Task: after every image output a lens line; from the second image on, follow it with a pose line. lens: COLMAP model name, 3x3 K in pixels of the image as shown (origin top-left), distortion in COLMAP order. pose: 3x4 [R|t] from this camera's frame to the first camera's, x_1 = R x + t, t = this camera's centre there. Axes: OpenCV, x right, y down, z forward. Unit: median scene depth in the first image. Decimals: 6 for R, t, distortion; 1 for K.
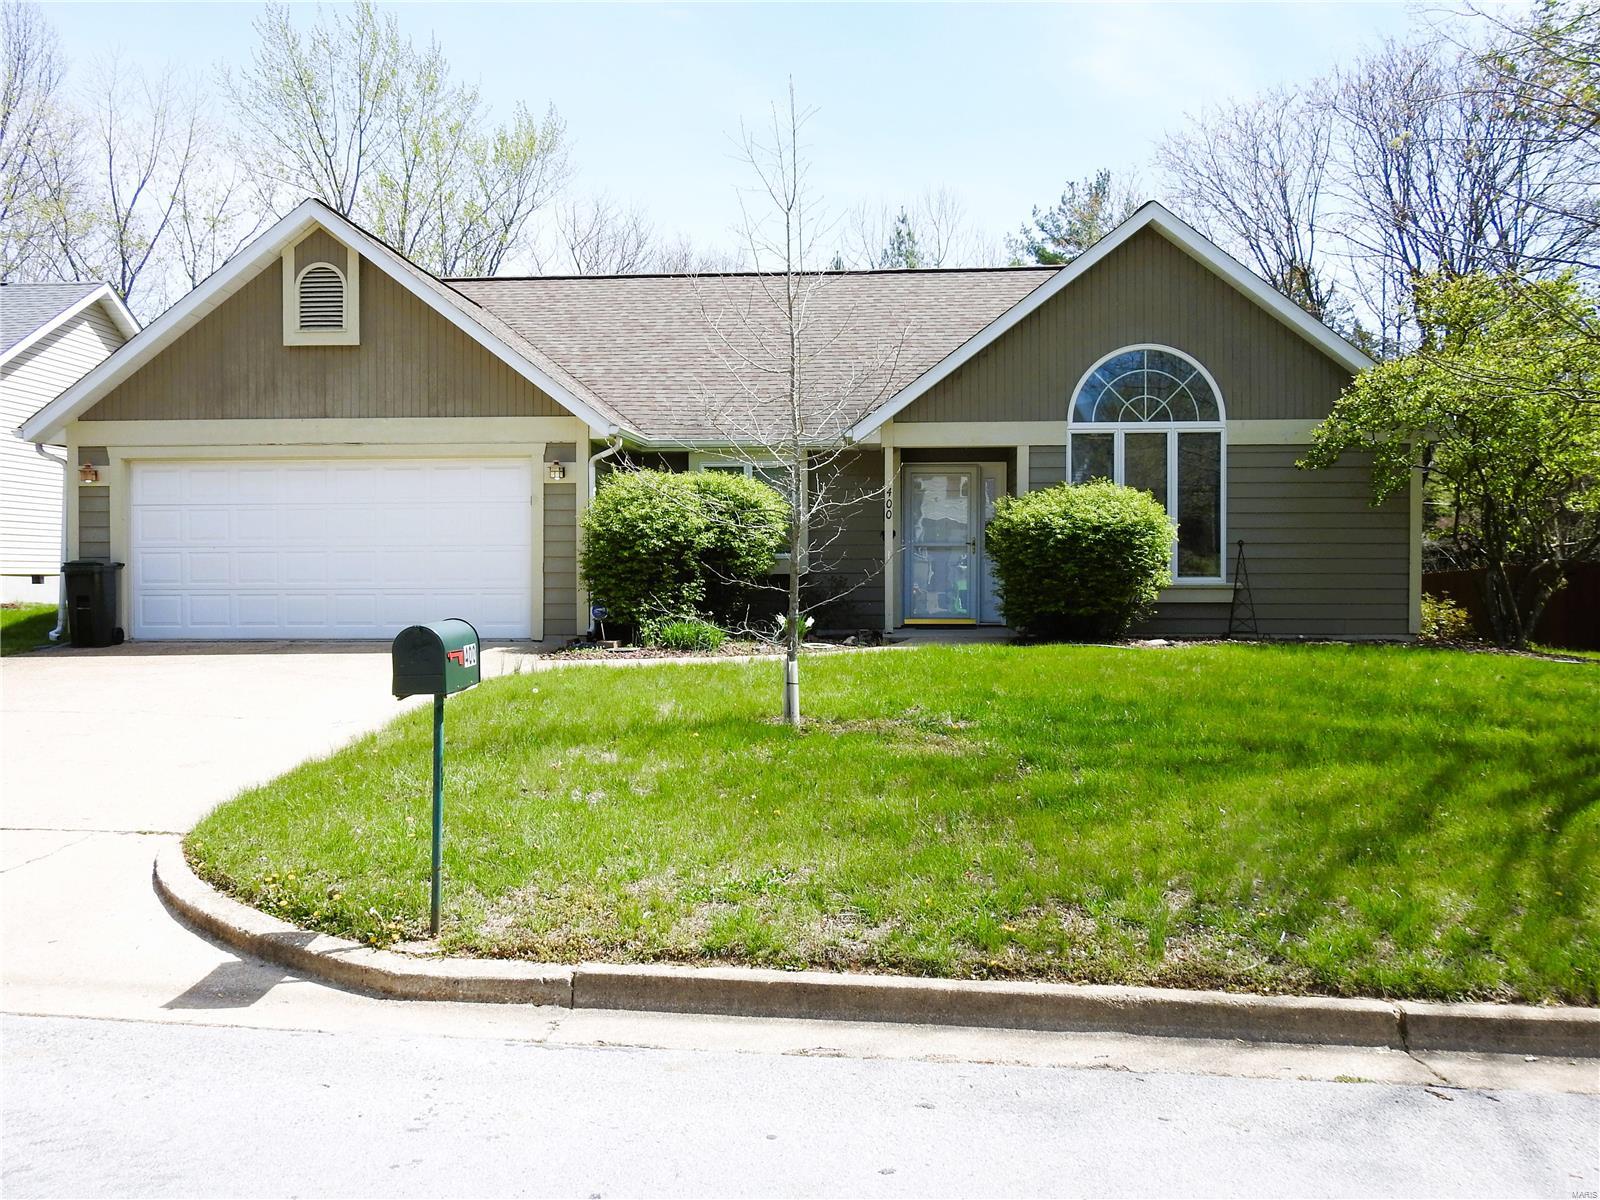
lens RADIAL K [[1402.0, 0, 798.2], [0, 1402.0, 594.0], [0, 0, 1]] dist [0.021403, 0.002710]
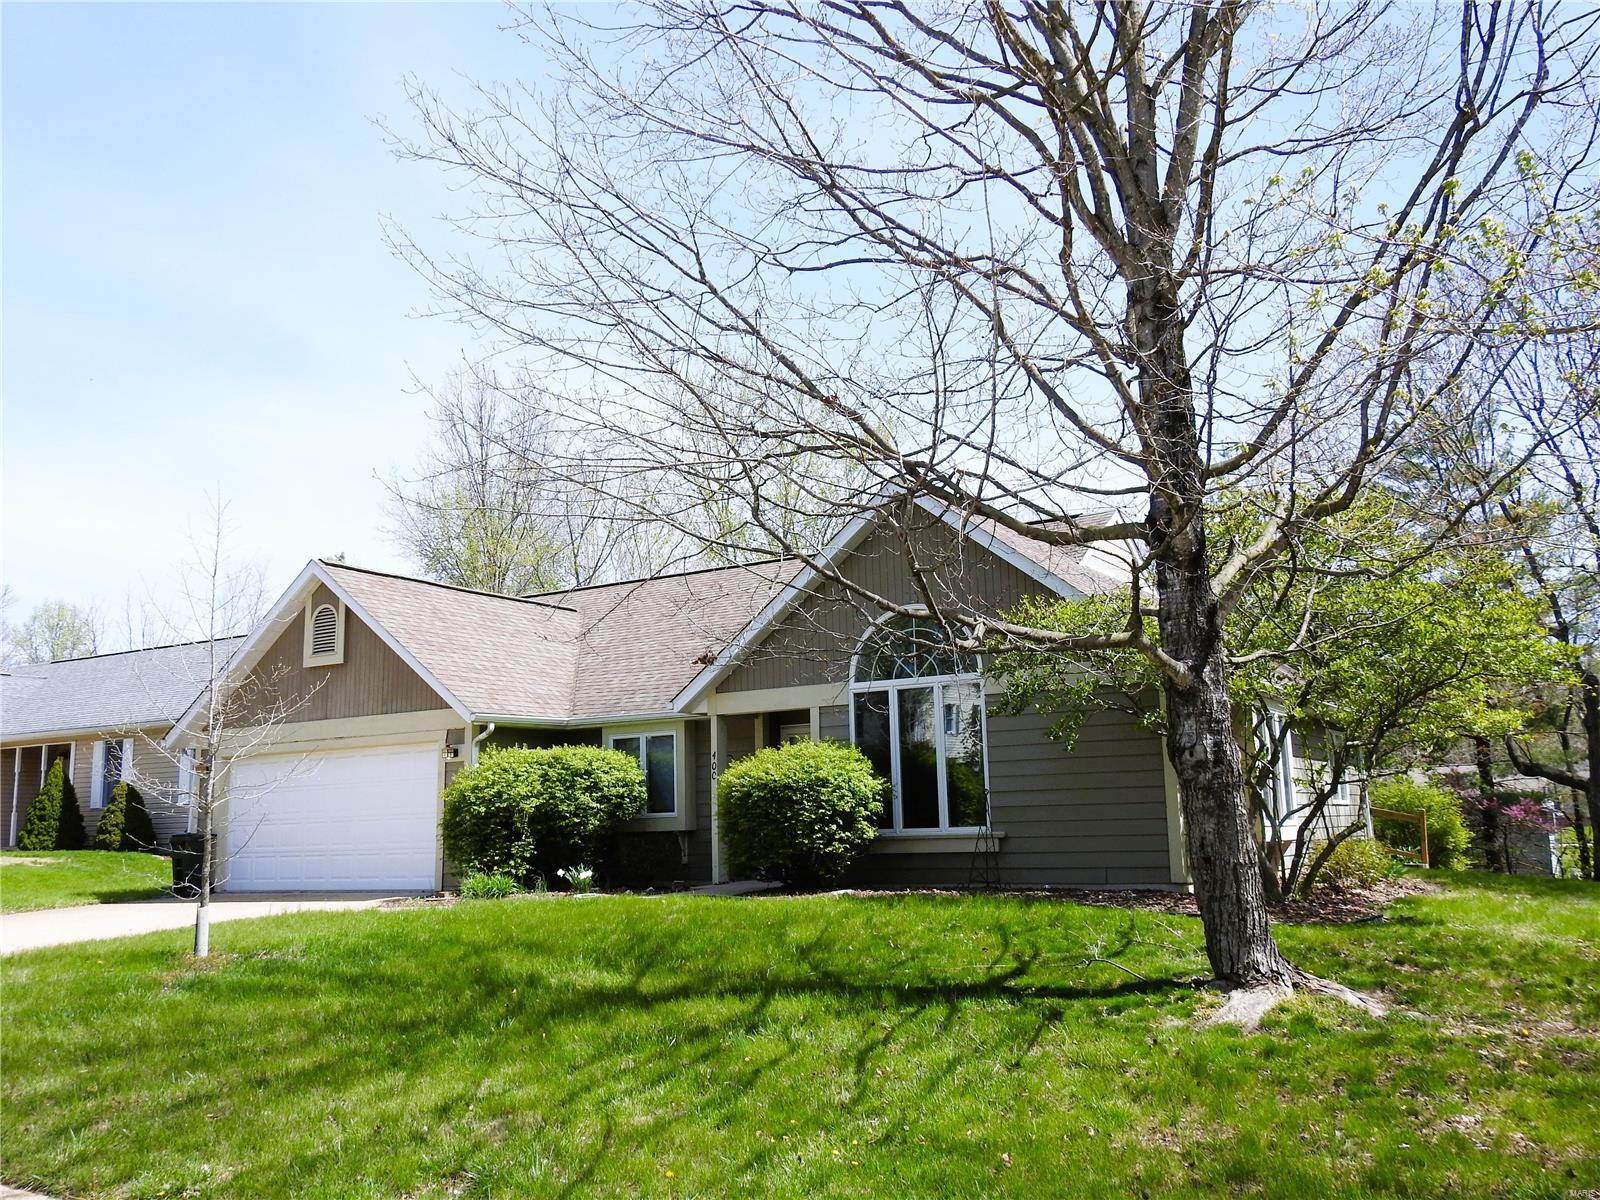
lens RADIAL K [[1402.0, 0, 798.4], [0, 1402.0, 601.4], [0, 0, 1]] dist [0.021403, 0.002710]
pose [[0.882548, -0.094594, -0.460609, 0.679267], [0.016044, 0.985044, -0.171553, -0.000549], [0.469949, 0.144014, 0.870866, 0.040944]]
